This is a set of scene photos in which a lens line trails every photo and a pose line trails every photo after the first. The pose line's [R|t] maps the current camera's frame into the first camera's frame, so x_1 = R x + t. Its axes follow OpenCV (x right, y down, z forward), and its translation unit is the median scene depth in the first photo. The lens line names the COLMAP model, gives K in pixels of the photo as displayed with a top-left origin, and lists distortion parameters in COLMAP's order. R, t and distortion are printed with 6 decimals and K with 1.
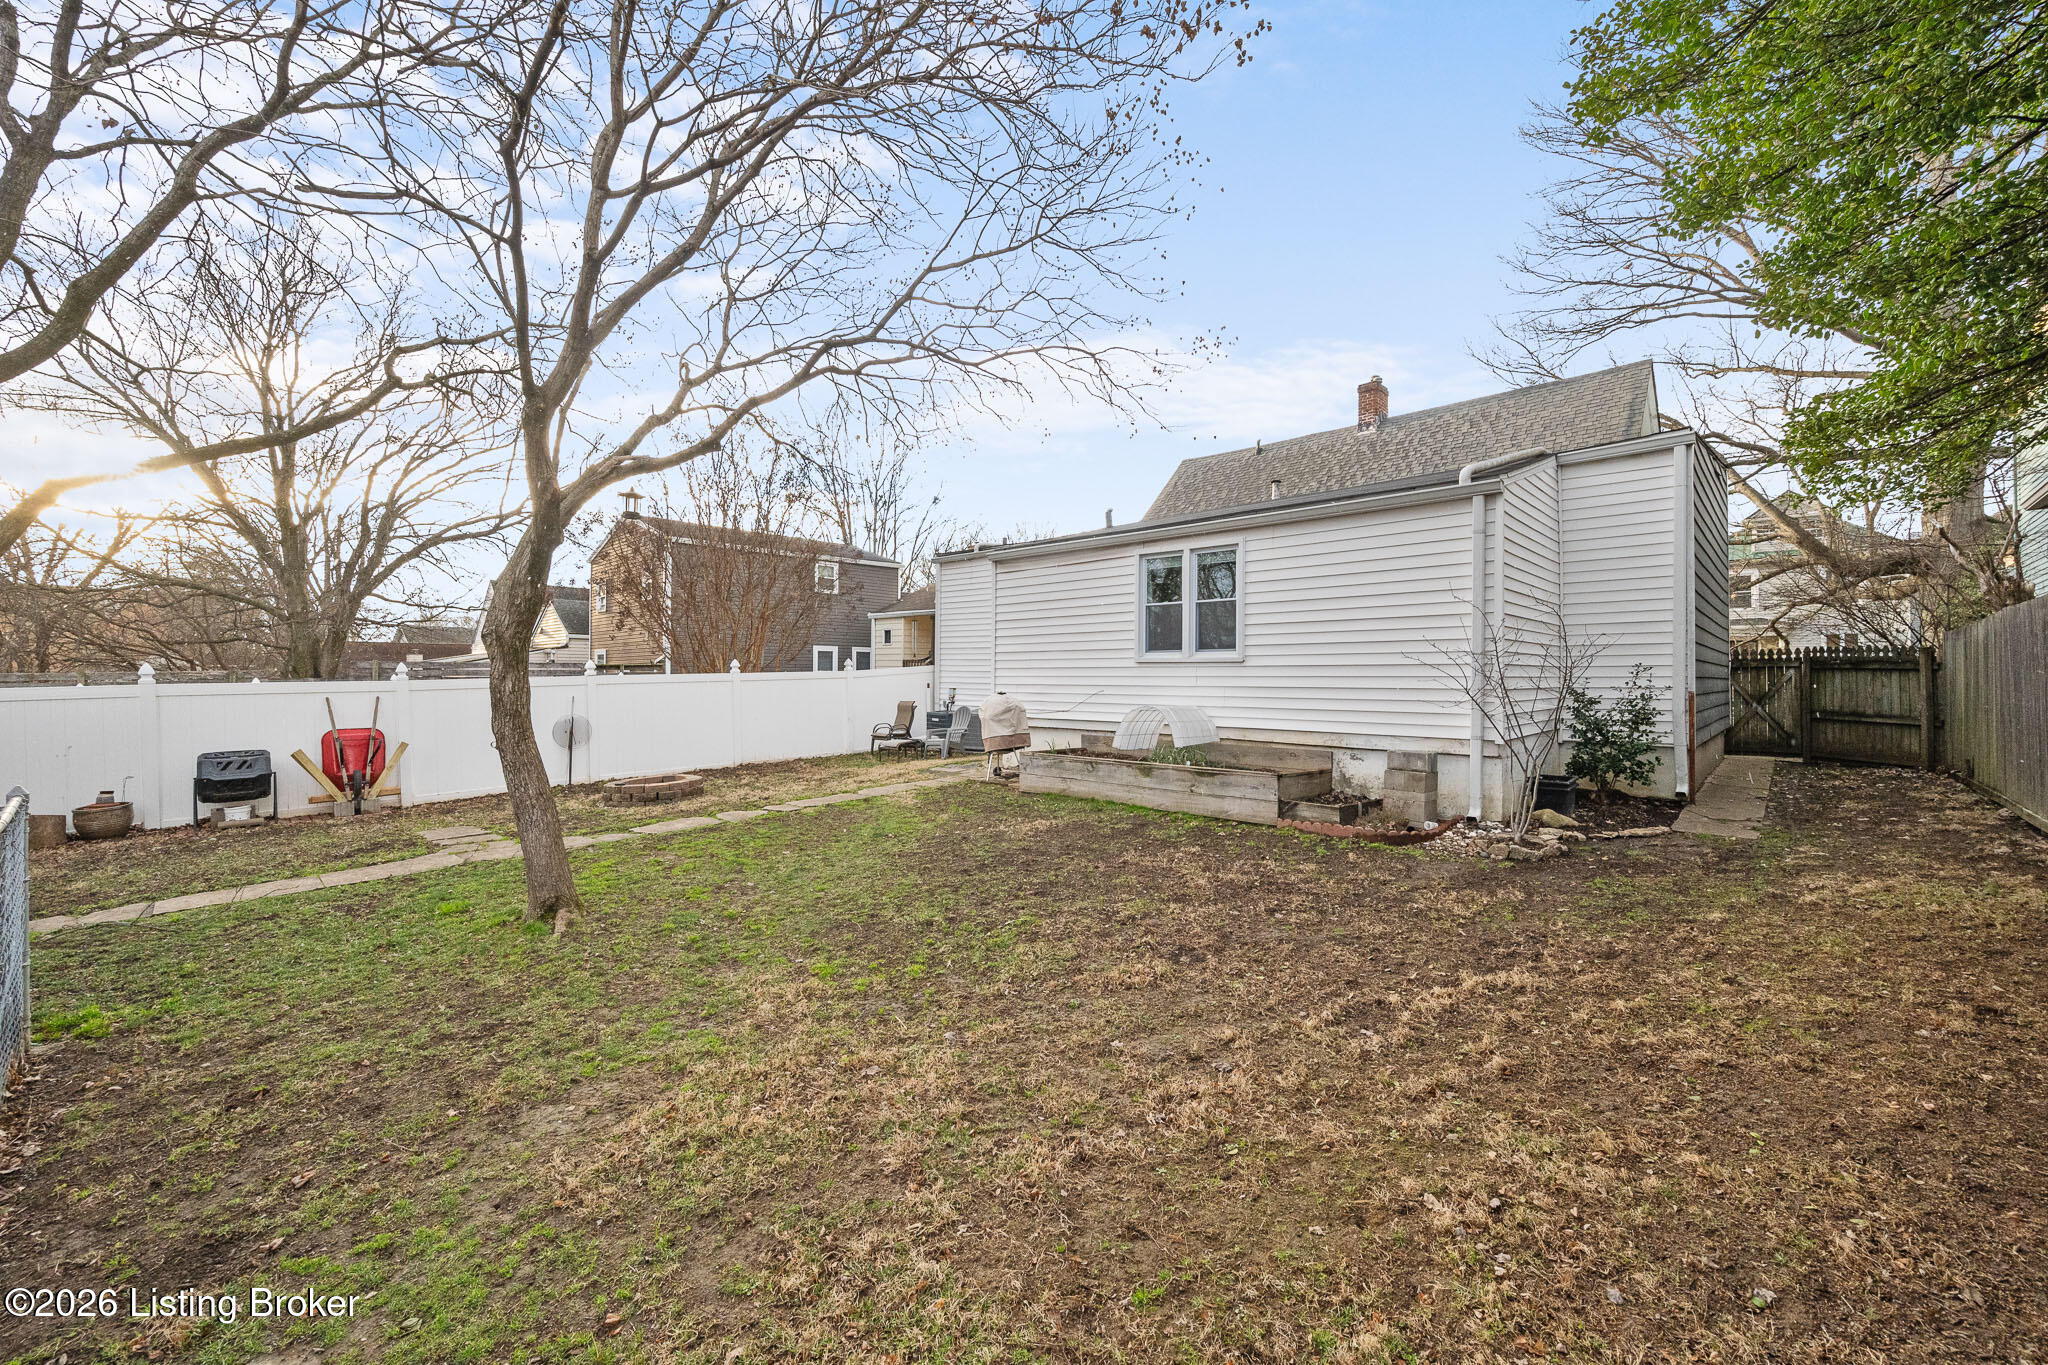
lens RADIAL K [[797.5, 0, 1013.8], [0, 797.5, 674.2], [0, 0, 1]] dist [0.000123, -0.000087]
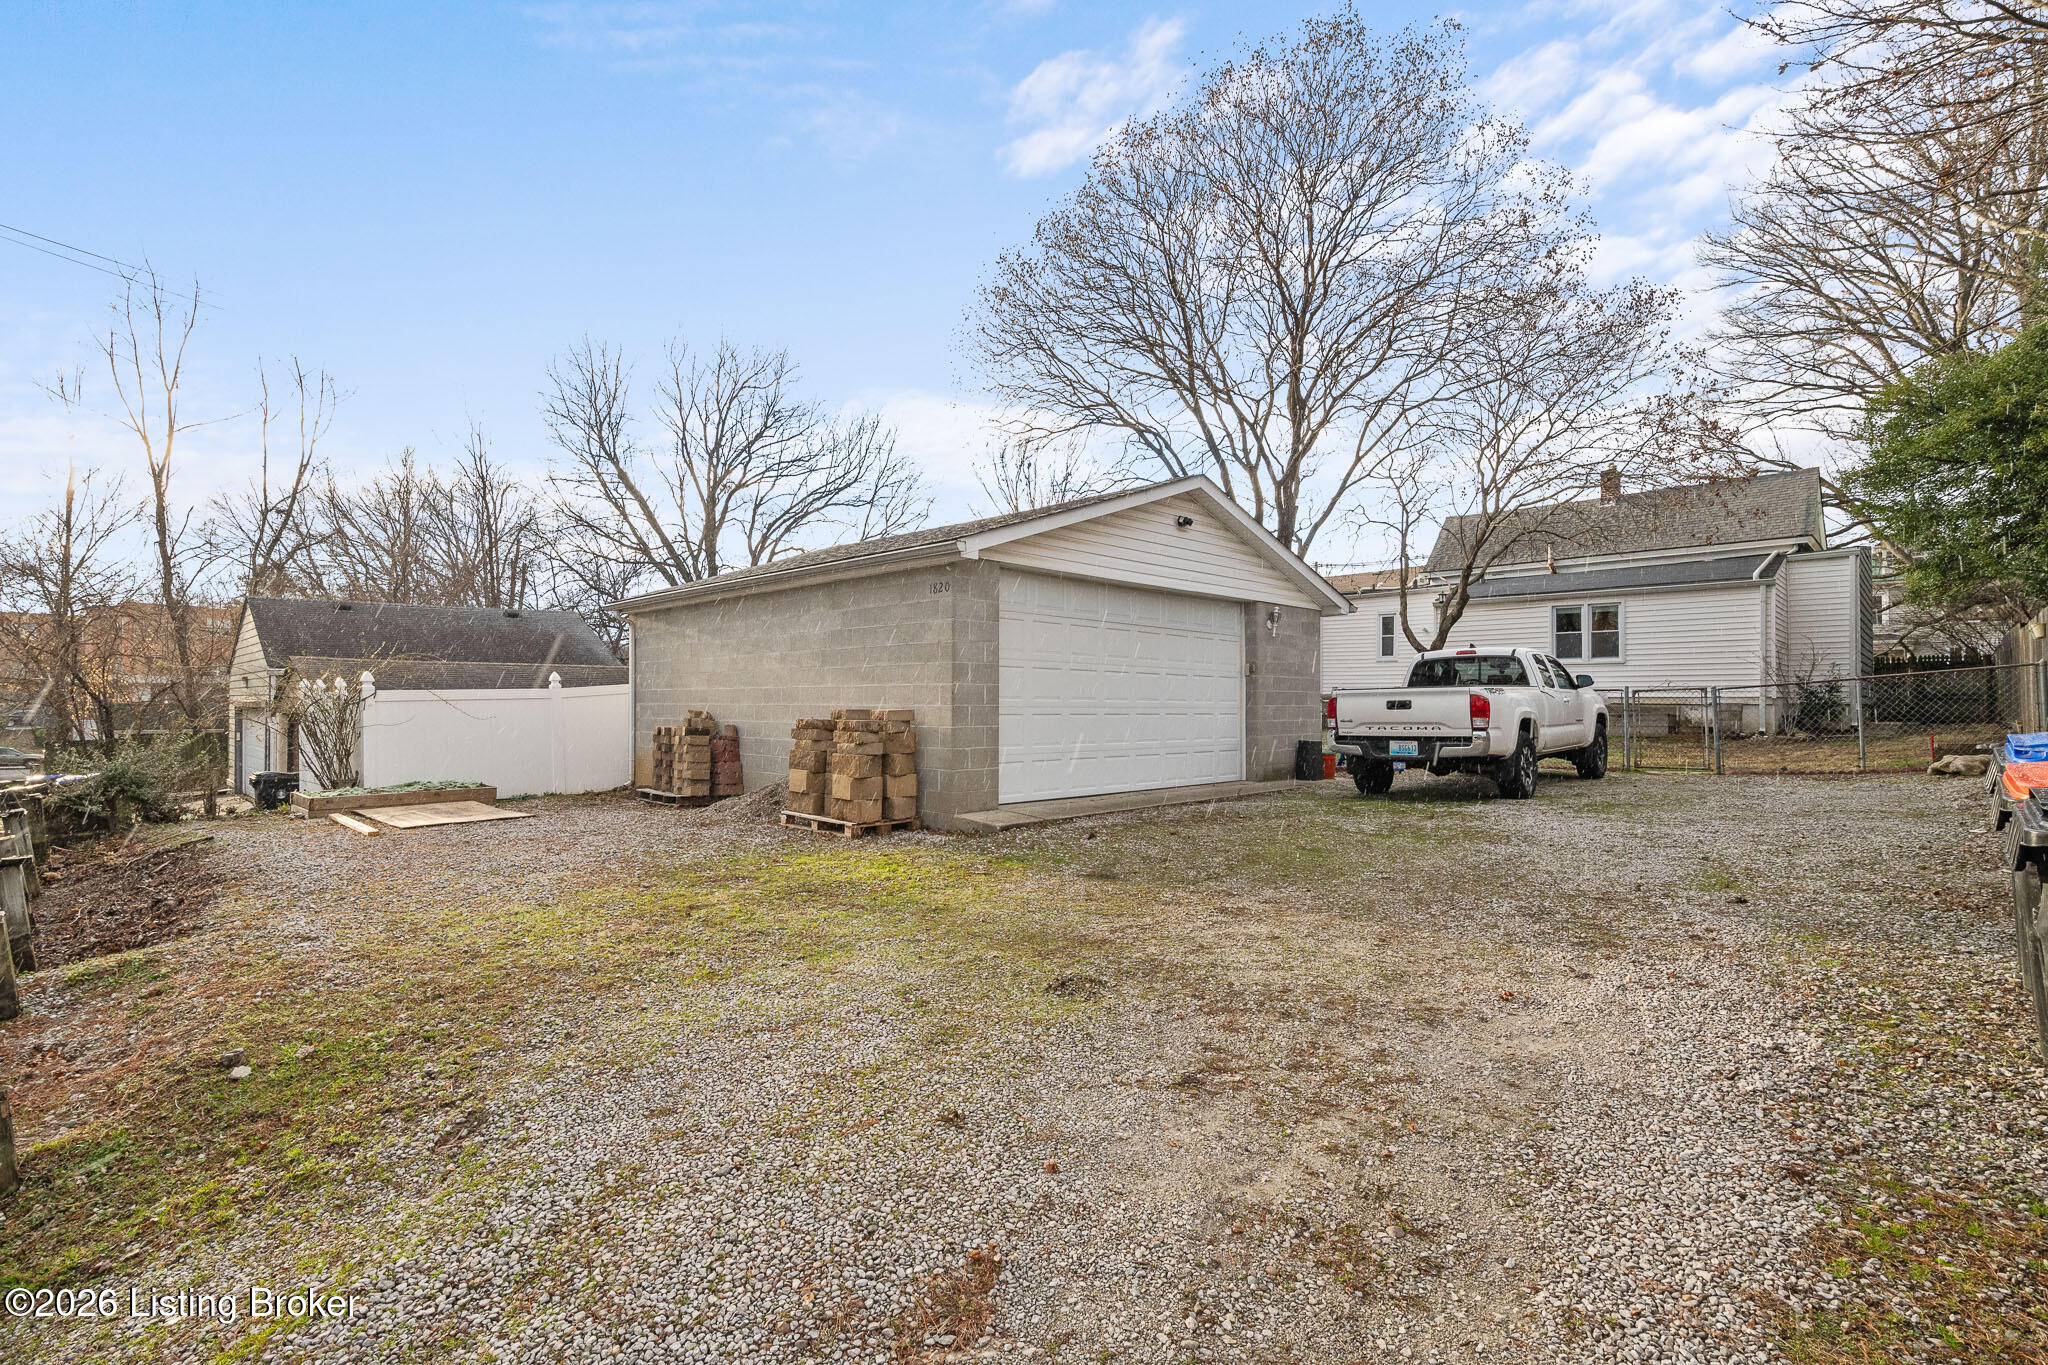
lens RADIAL K [[893.4, 0, 1031.8], [0, 893.4, 691.0], [0, 0, 1]] dist [-0.002767, -0.000035]
pose [[0.999910, -0.001499, -0.013356, -1.055993], [0.001422, 0.999982, -0.005810, 0.059695], [0.013364, 0.005791, 0.999894, -1.117365]]
